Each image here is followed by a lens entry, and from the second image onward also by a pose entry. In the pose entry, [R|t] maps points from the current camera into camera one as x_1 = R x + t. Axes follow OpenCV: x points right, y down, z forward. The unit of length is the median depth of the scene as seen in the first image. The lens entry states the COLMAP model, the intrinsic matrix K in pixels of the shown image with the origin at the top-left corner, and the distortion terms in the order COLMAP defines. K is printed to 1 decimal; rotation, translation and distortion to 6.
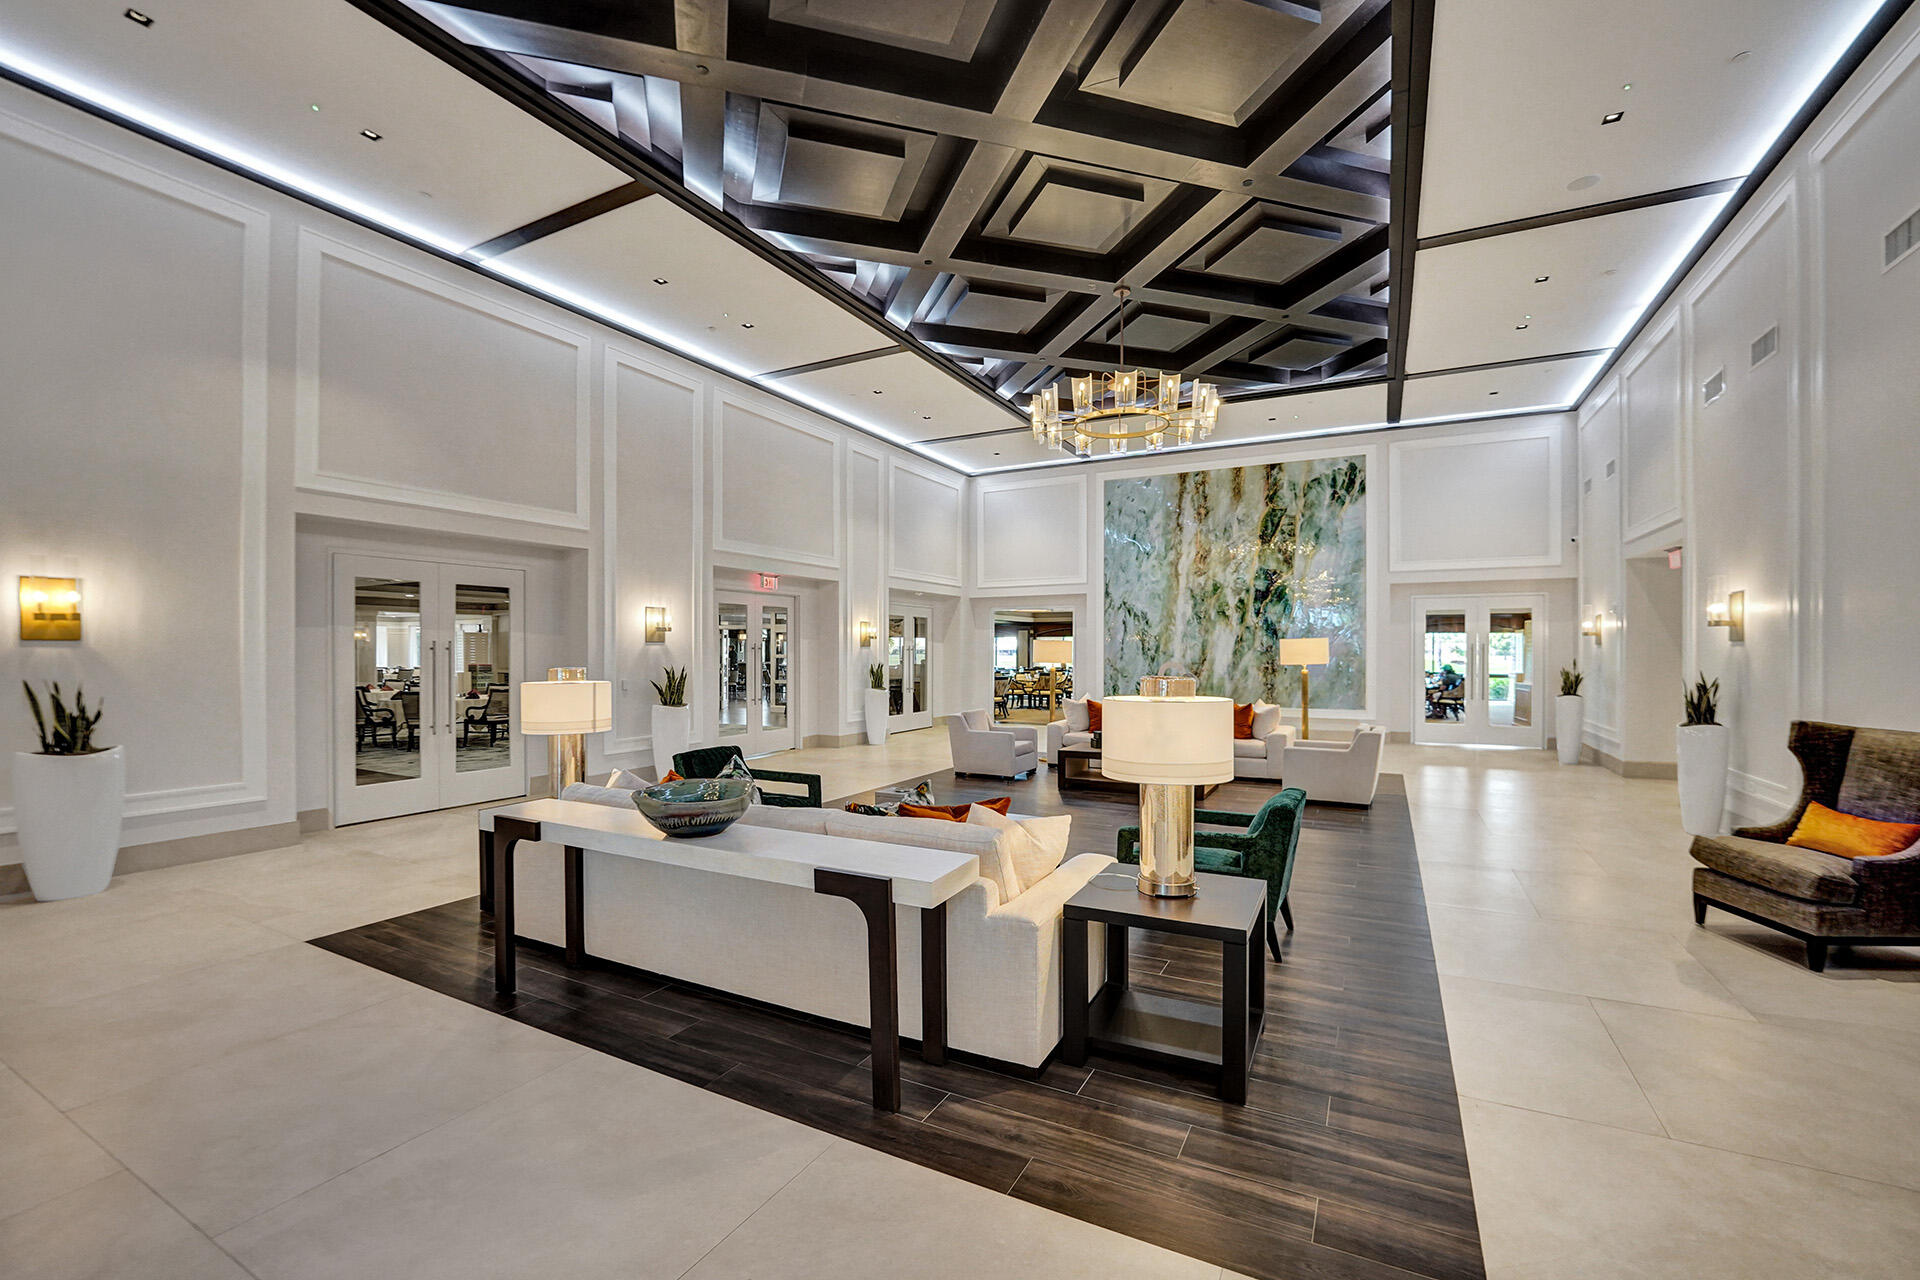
lens RADIAL K [[800.3, 0, 969.4], [0, 800.3, 649.2], [0, 0, 1]] dist [-0.016861, 0.000744]
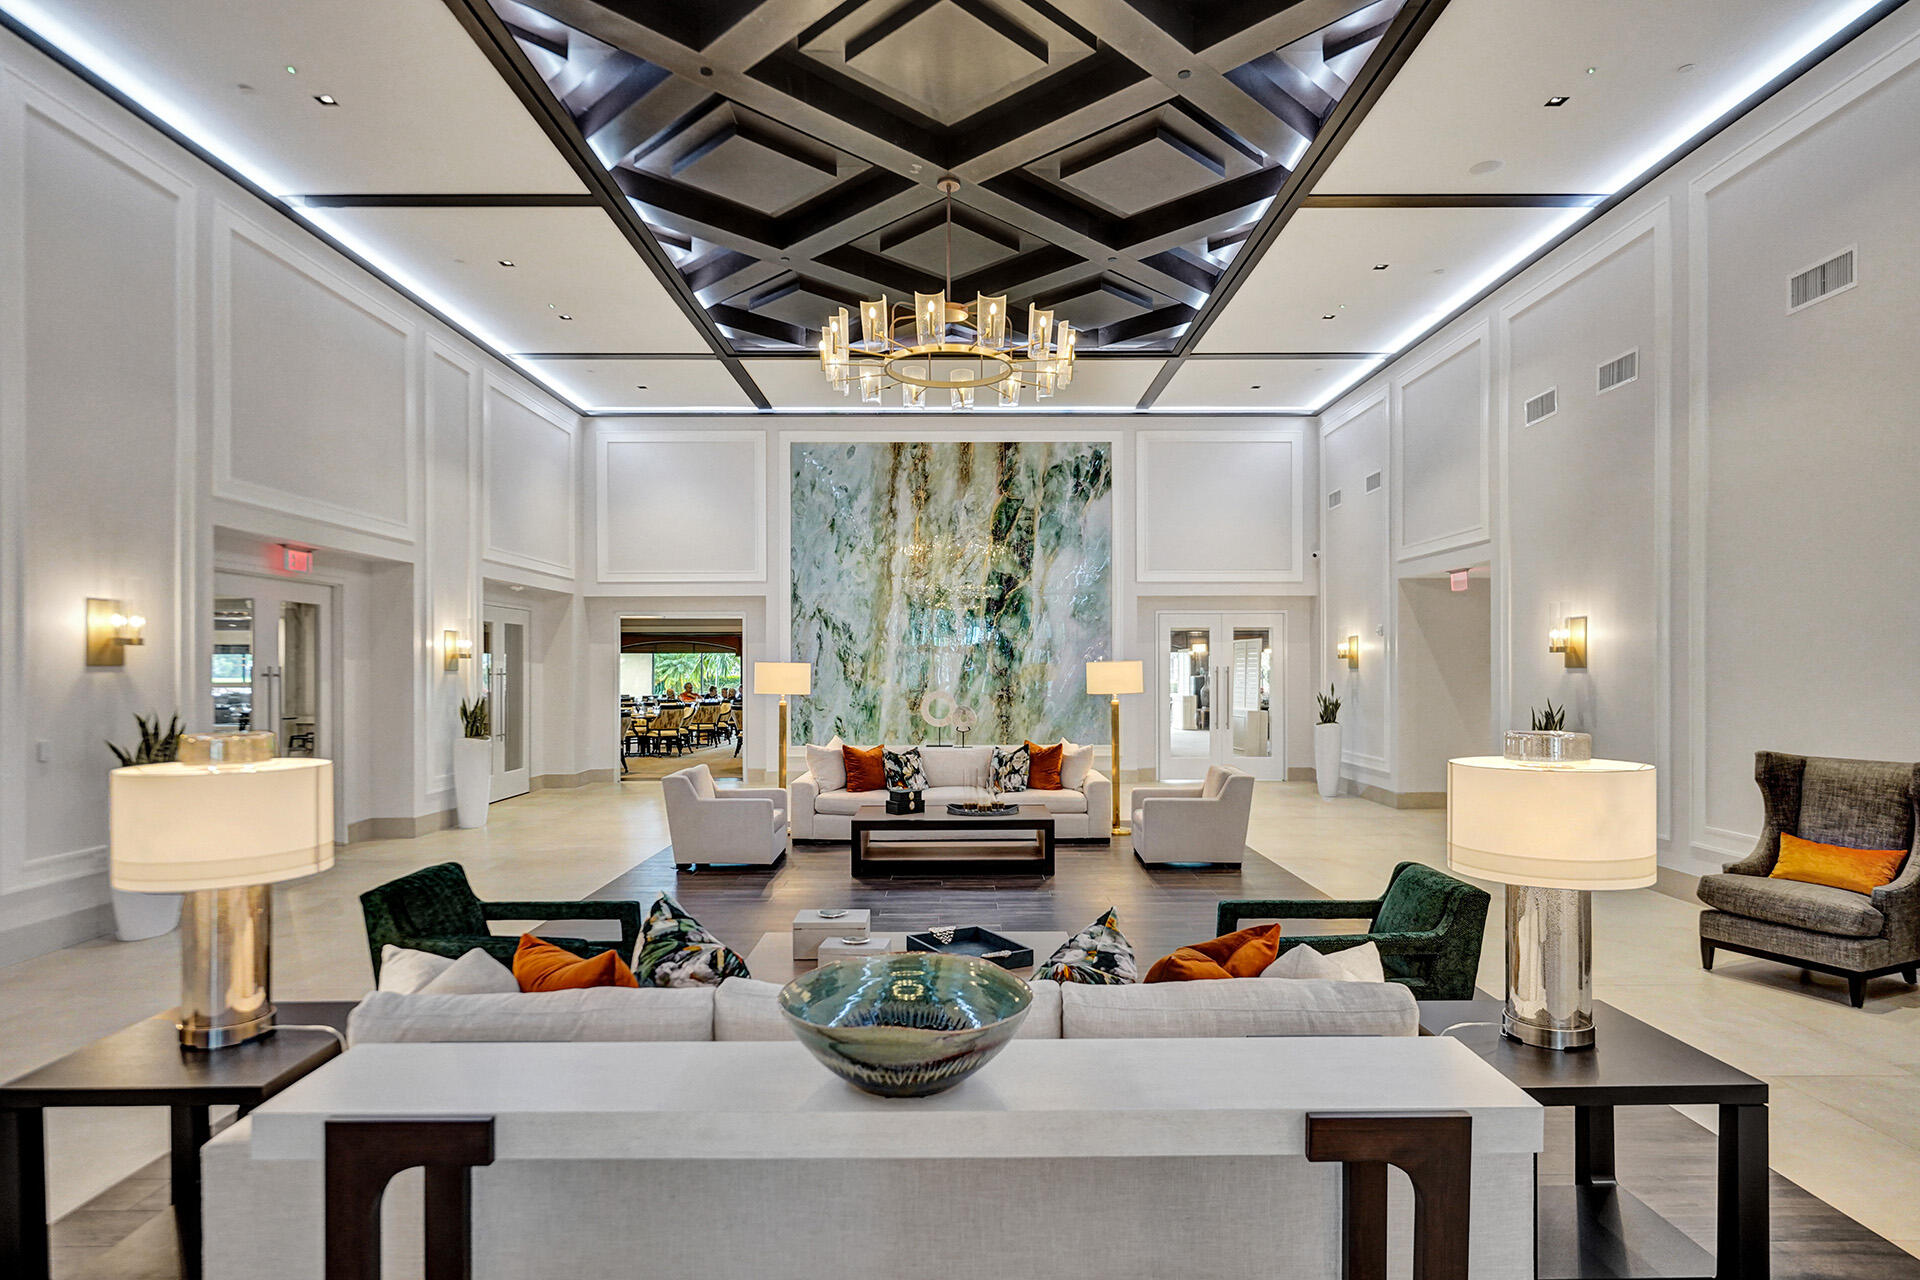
lens RADIAL K [[1032.8, 0, 959.6], [0, 1032.8, 667.5], [0, 0, 1]] dist [0.002101, -0.002346]
pose [[0.886743, -0.000123, 0.462262, -0.172871], [0.000250, 1.000000, -0.000214, -0.006098], [-0.462262, 0.000306, 0.886743, 0.119308]]
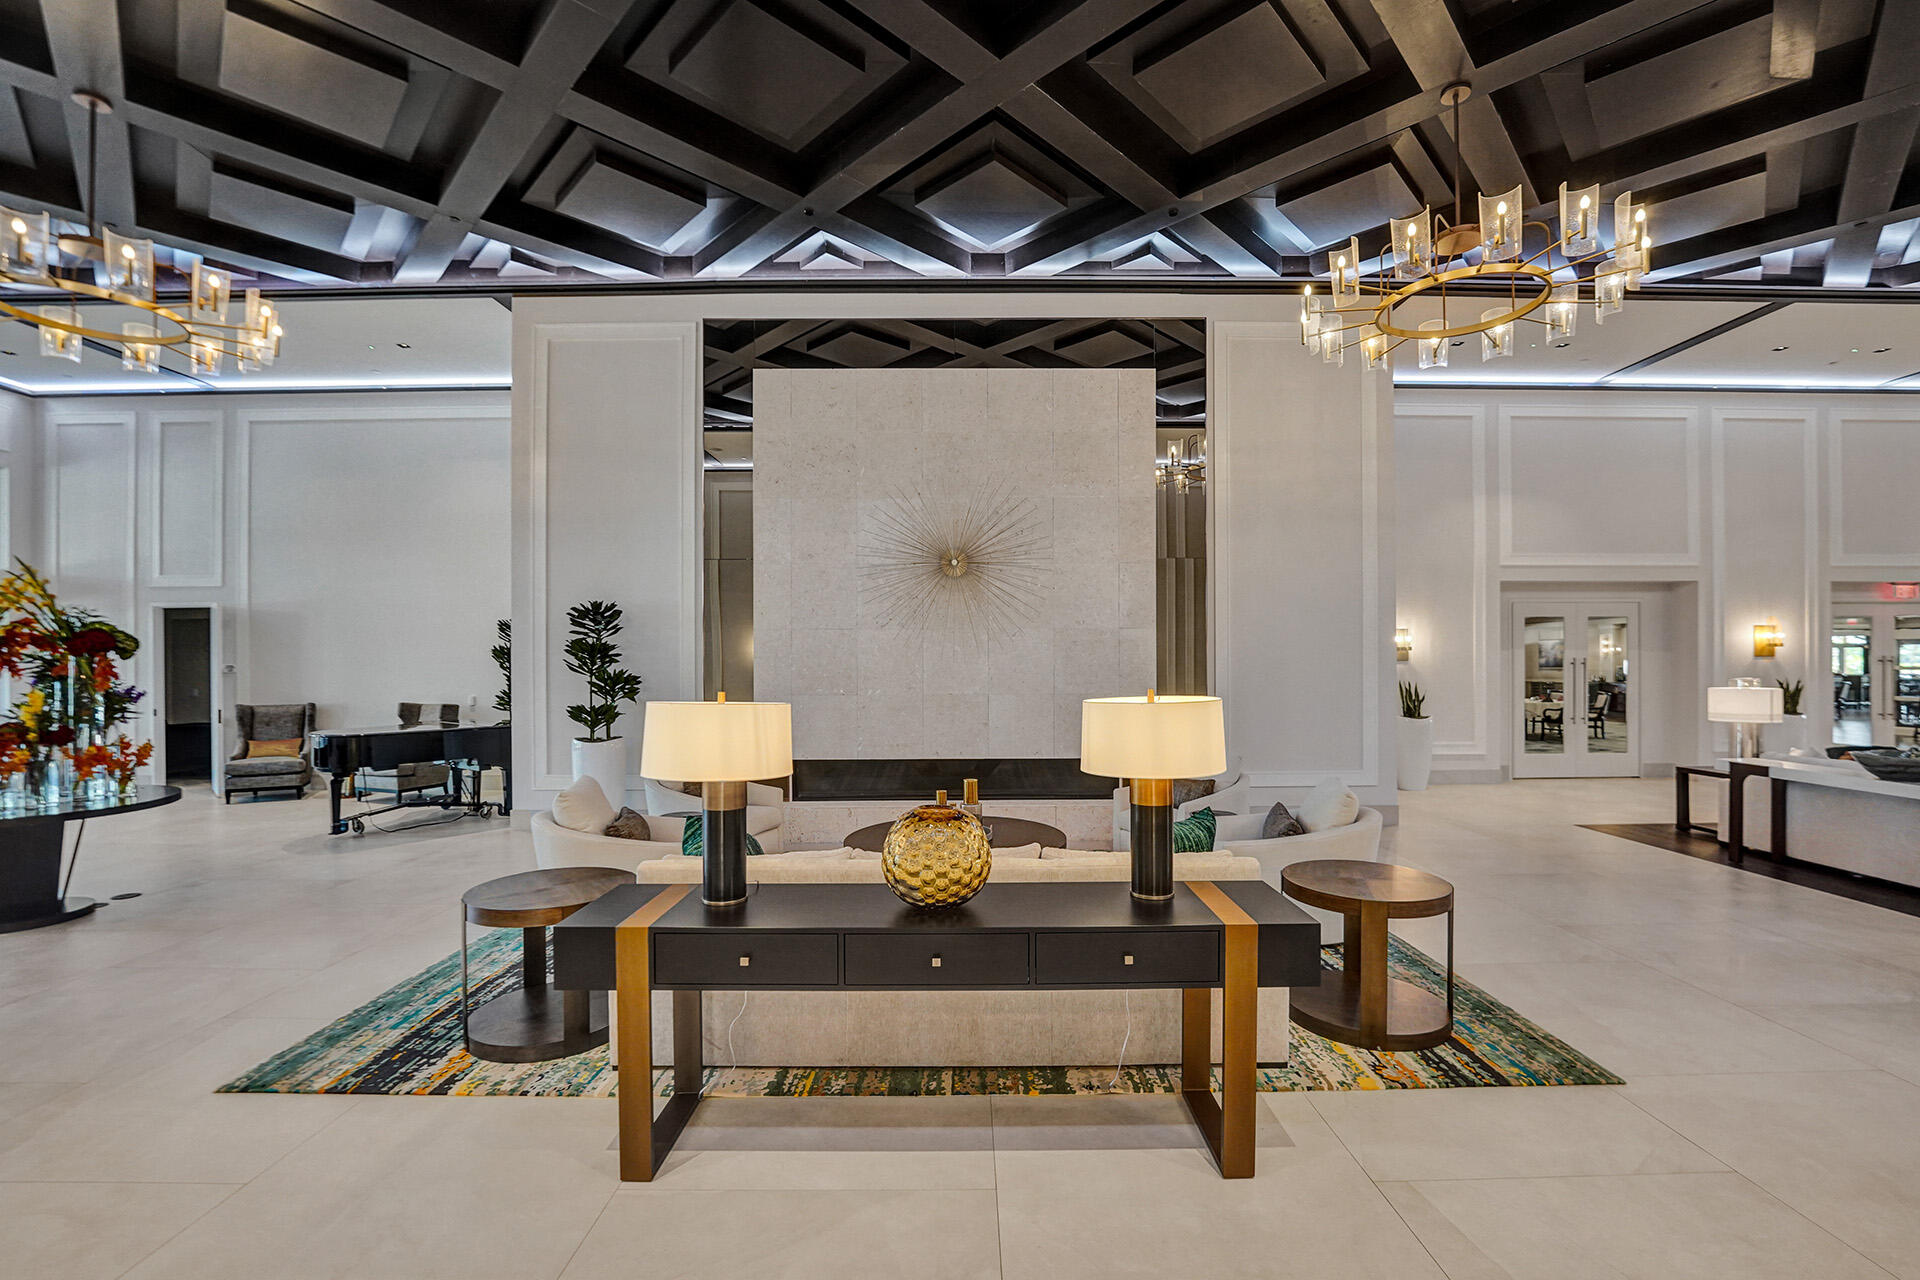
lens RADIAL K [[800.3, 0, 969.4], [0, 800.3, 649.2], [0, 0, 1]] dist [-0.016861, 0.000744]
pose [[0.466845, -0.011654, -0.884262, 0.047739], [0.001269, 0.999921, -0.012509, -0.005761], [0.884338, 0.004718, 0.466823, -0.400999]]
